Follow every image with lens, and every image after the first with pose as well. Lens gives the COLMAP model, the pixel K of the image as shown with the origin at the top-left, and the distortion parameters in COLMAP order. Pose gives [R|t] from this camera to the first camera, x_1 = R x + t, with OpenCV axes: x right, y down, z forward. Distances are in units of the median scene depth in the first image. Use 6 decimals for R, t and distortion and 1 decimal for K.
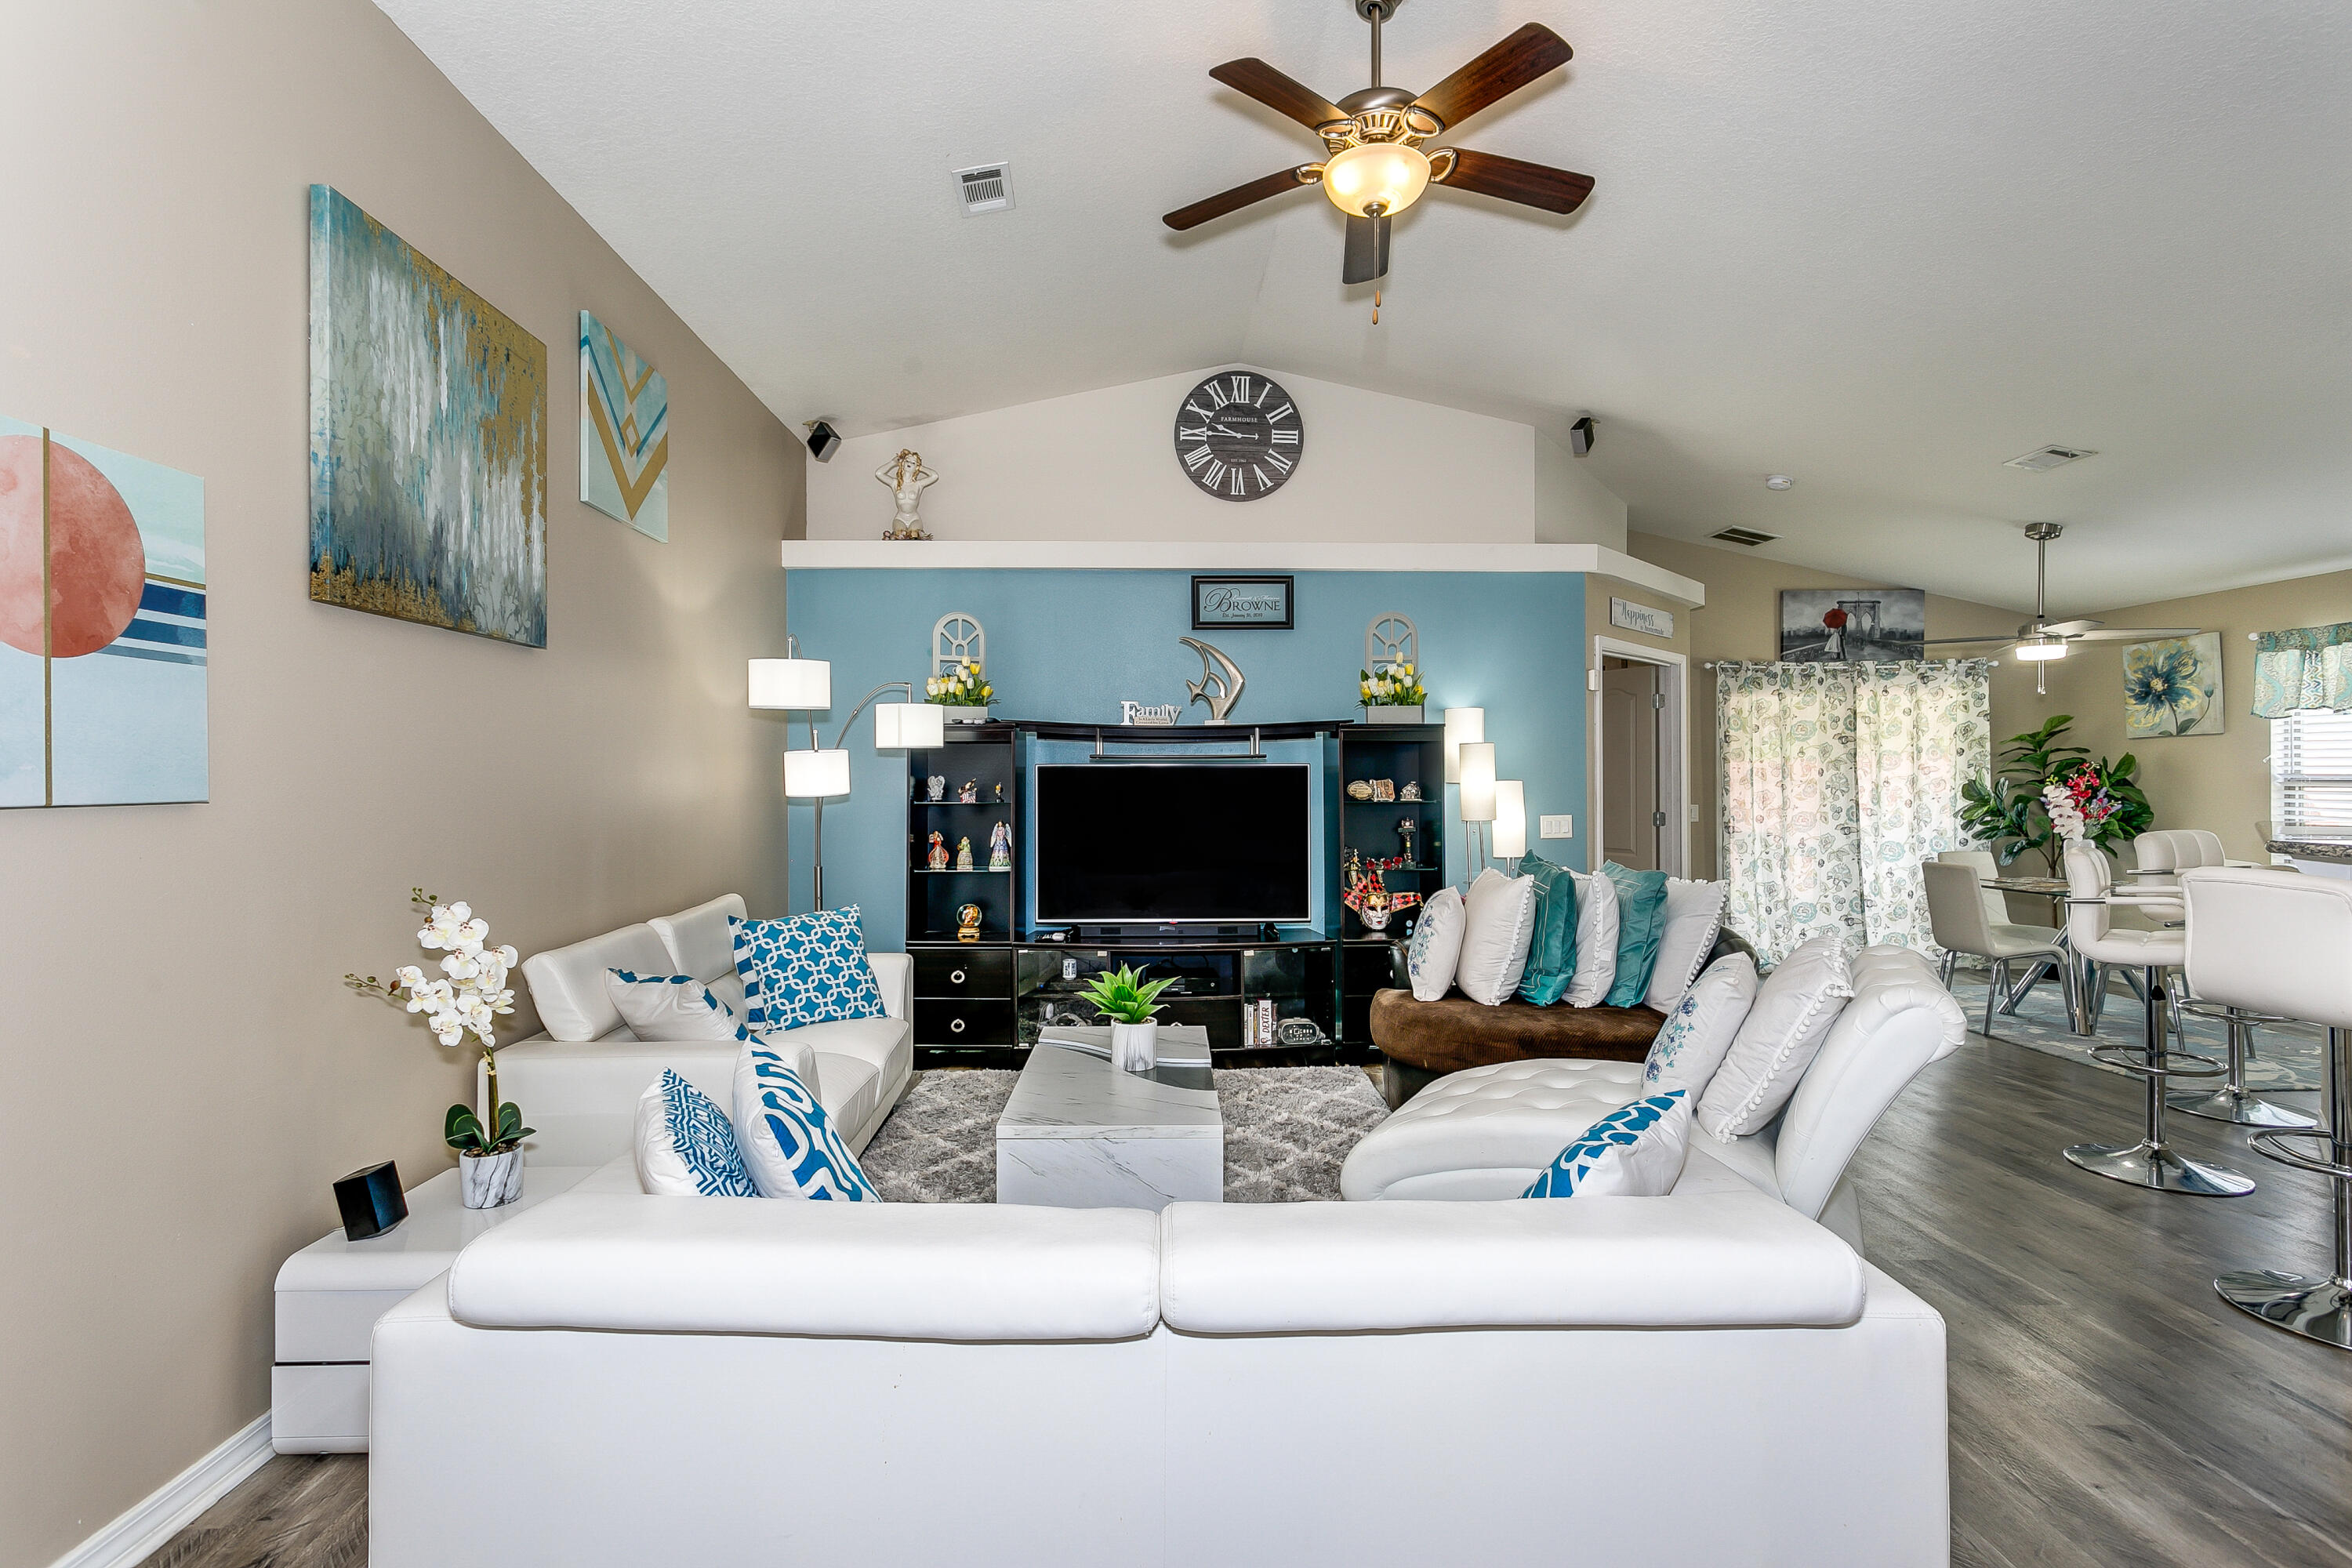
lens RADIAL K [[1101.3, 0, 1178.0], [0, 1101.3, 782.5], [0, 0, 1]] dist [0.002079, 0.000492]
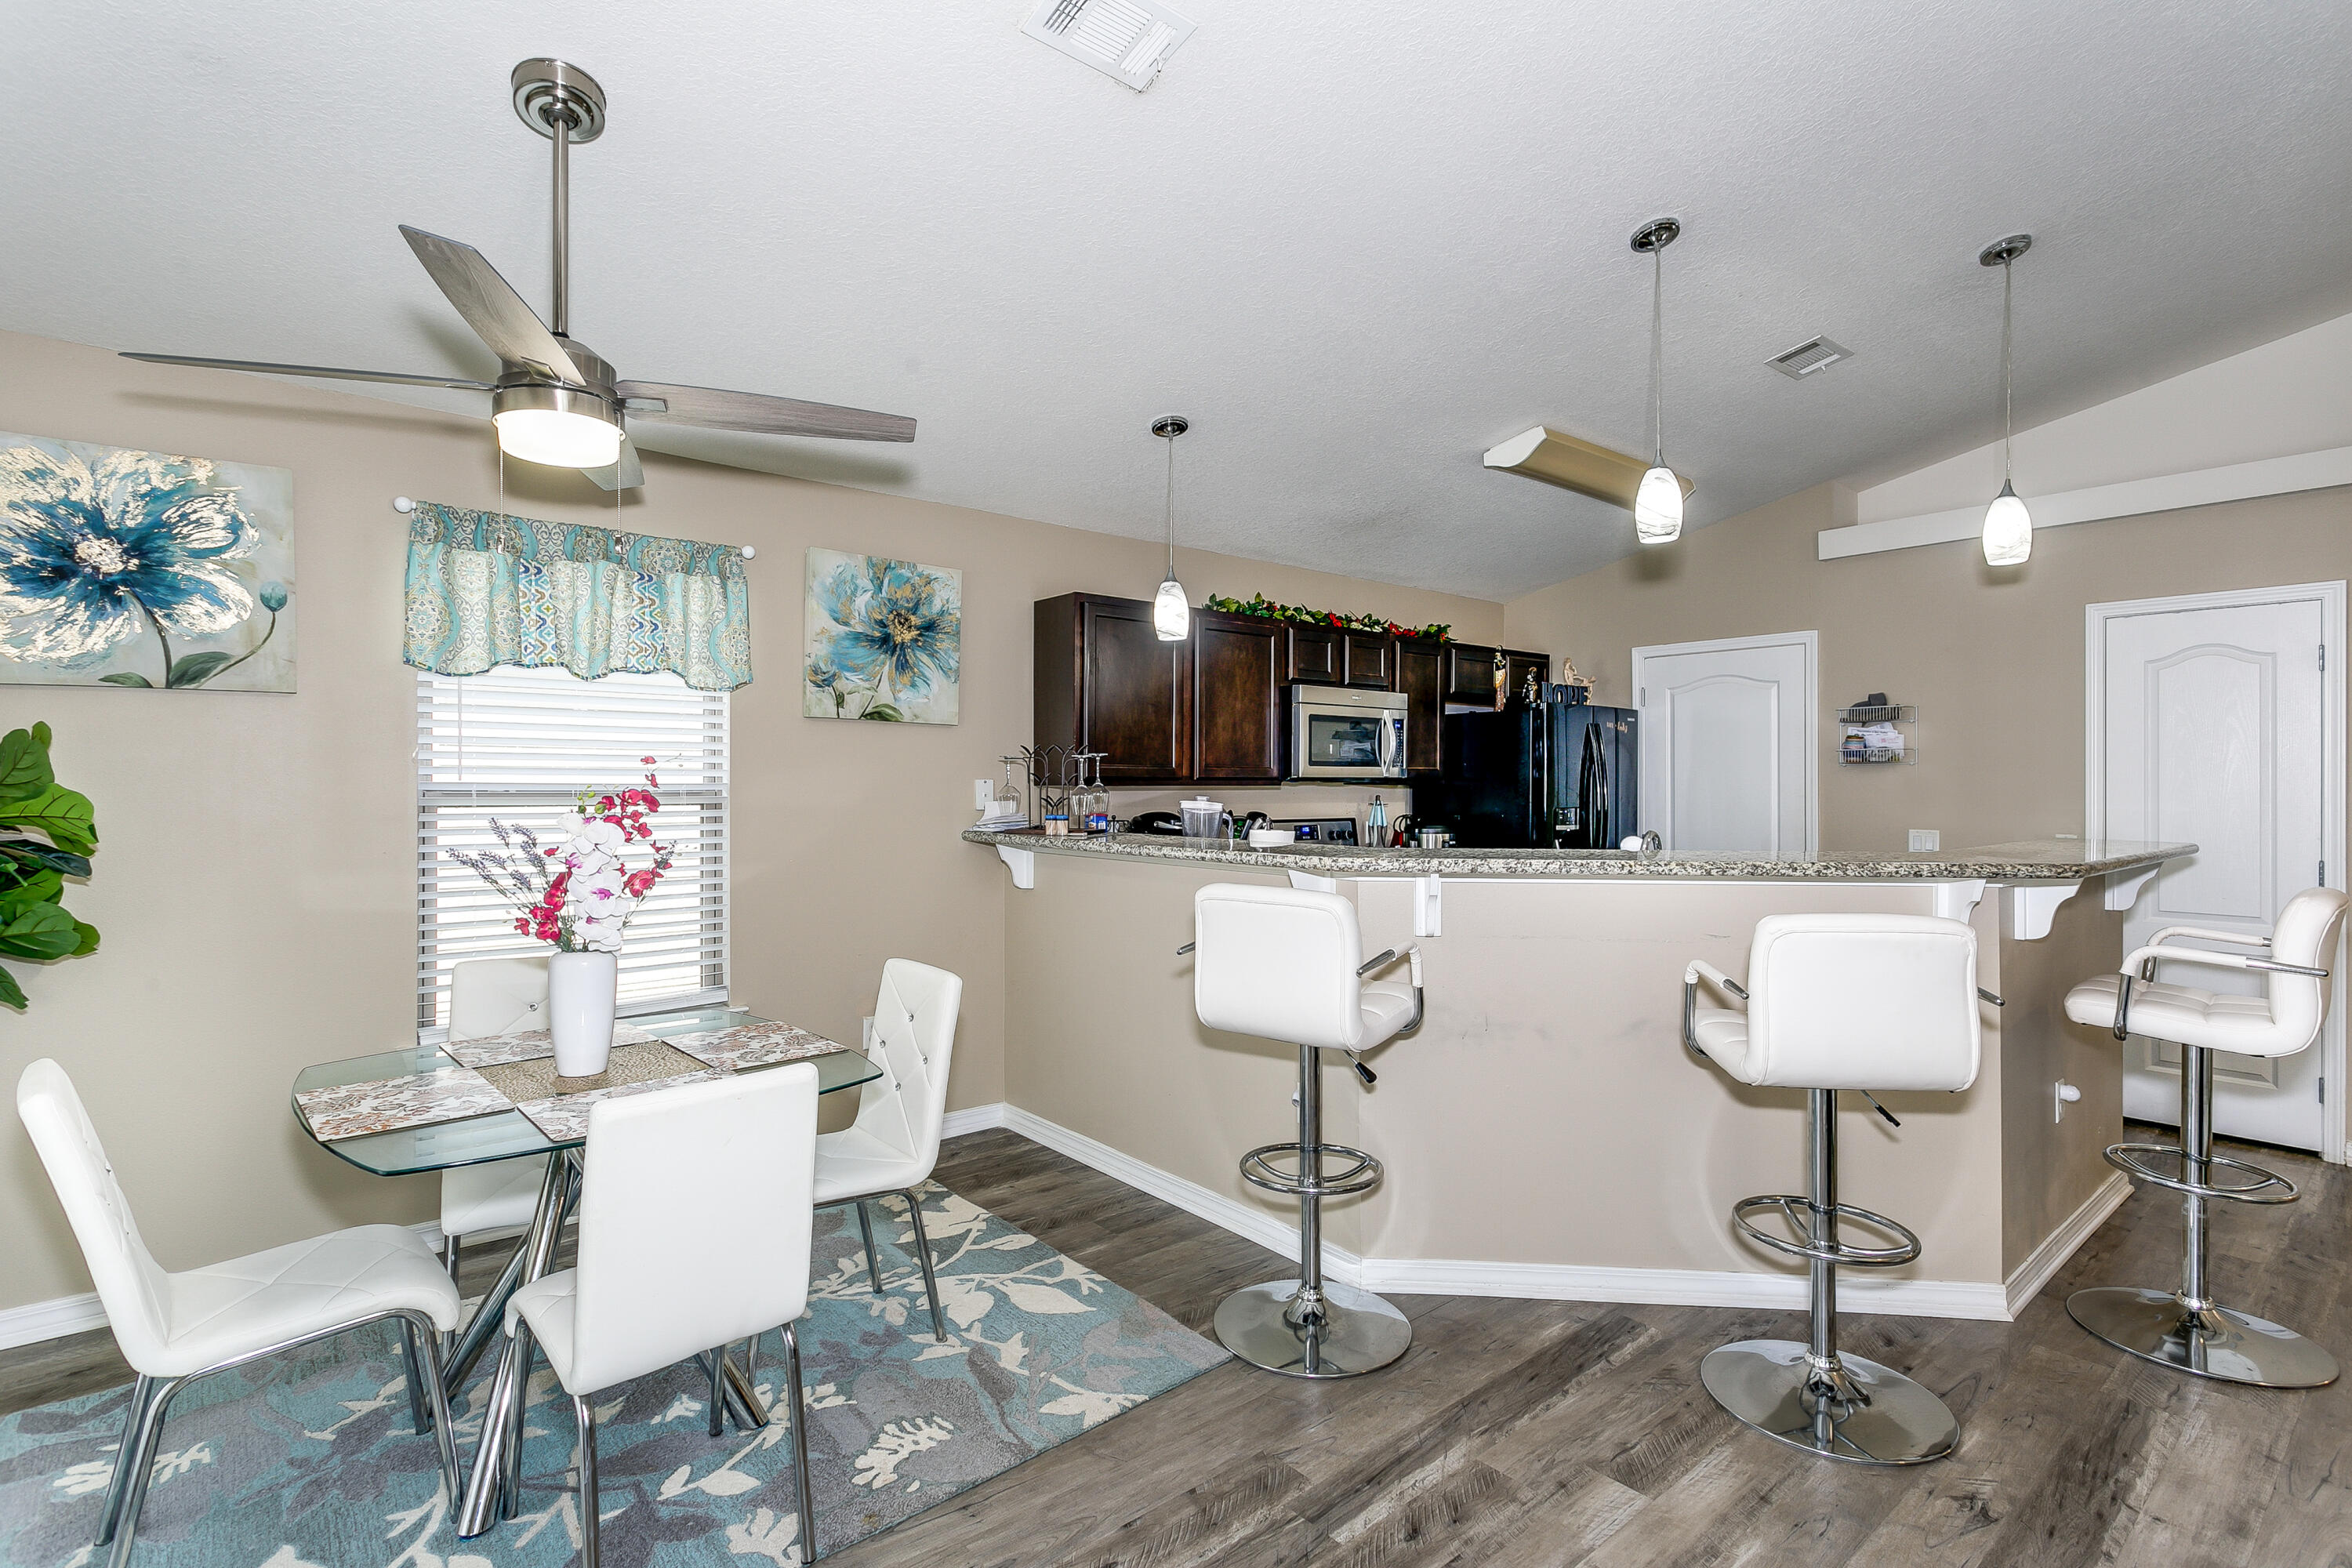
lens RADIAL K [[1101.3, 0, 1178.0], [0, 1101.3, 782.5], [0, 0, 1]] dist [0.002079, 0.000492]
pose [[-0.610965, 0.002337, 0.791654, 0.397692], [0.003822, 0.999993, -0.000003, -0.006635], [-0.791648, 0.003024, -0.610969, 1.102560]]
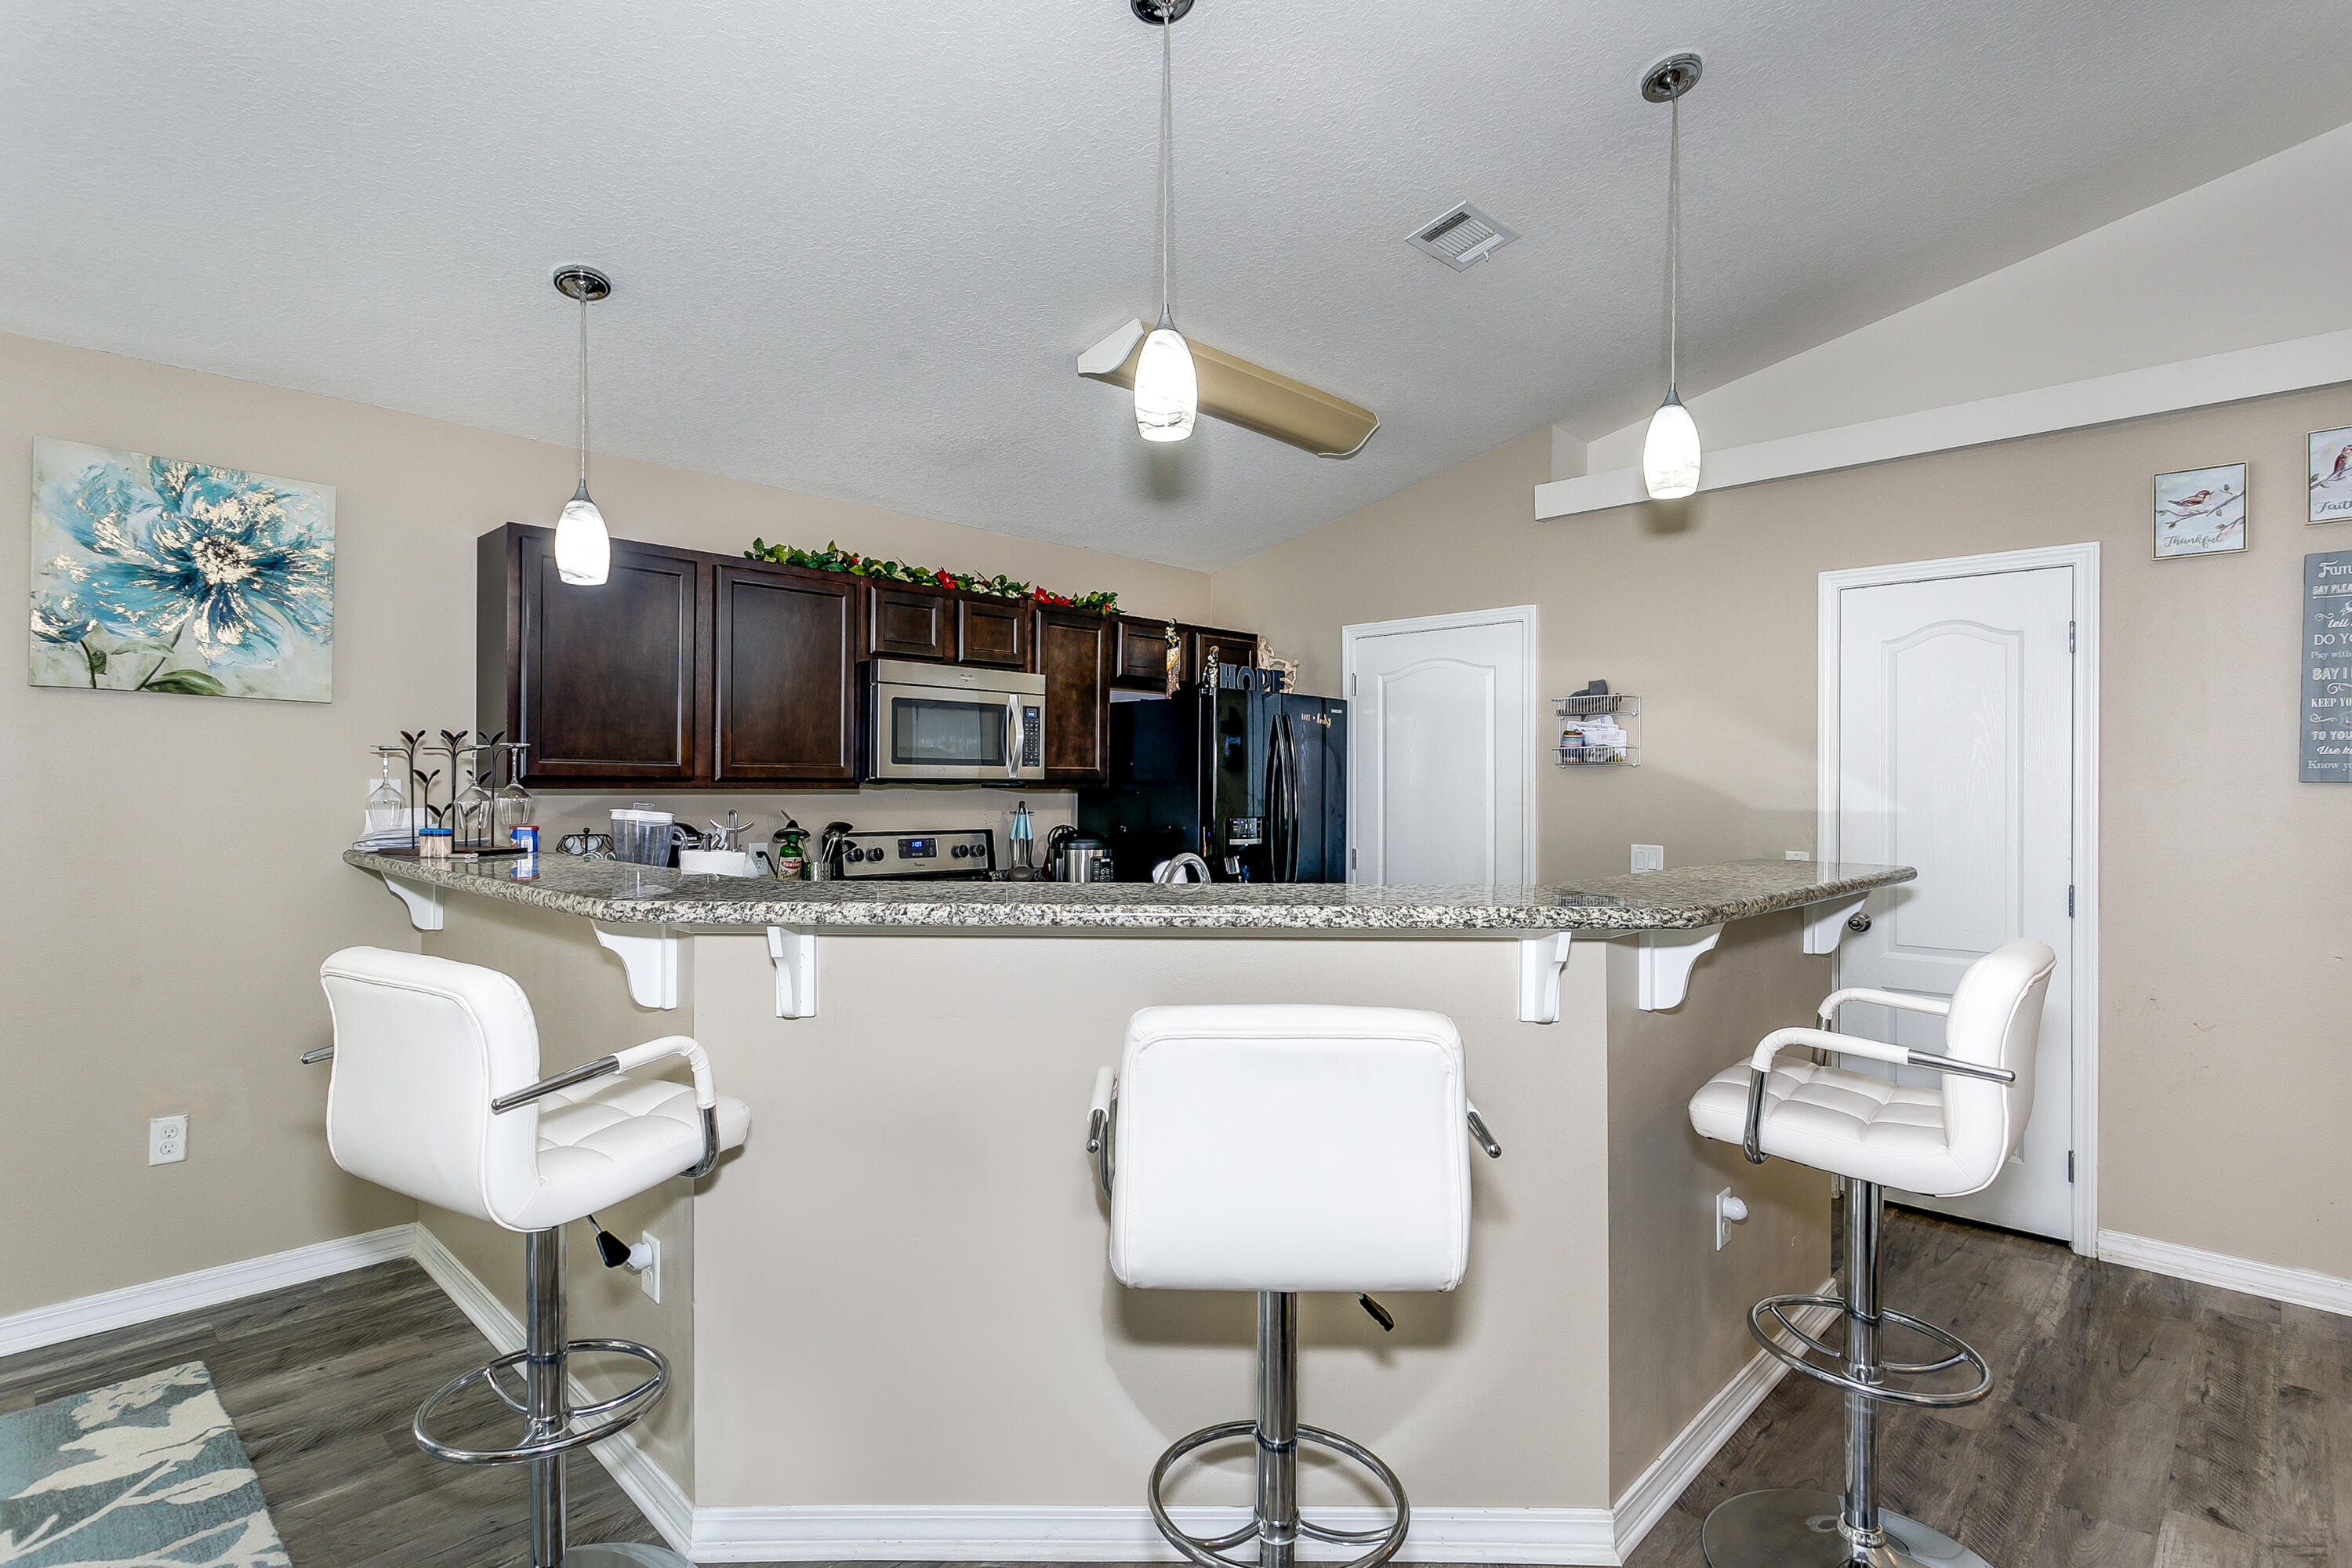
lens RADIAL K [[1148.3, 0, 1149.5], [0, 1148.3, 784.2], [0, 0, 1]] dist [0.002169, 0.000265]
pose [[-0.683150, 0.001624, 0.730276, 0.400375], [0.000085, 0.999998, -0.002144, -0.005292], [-0.730278, -0.001403, -0.683149, 0.861285]]
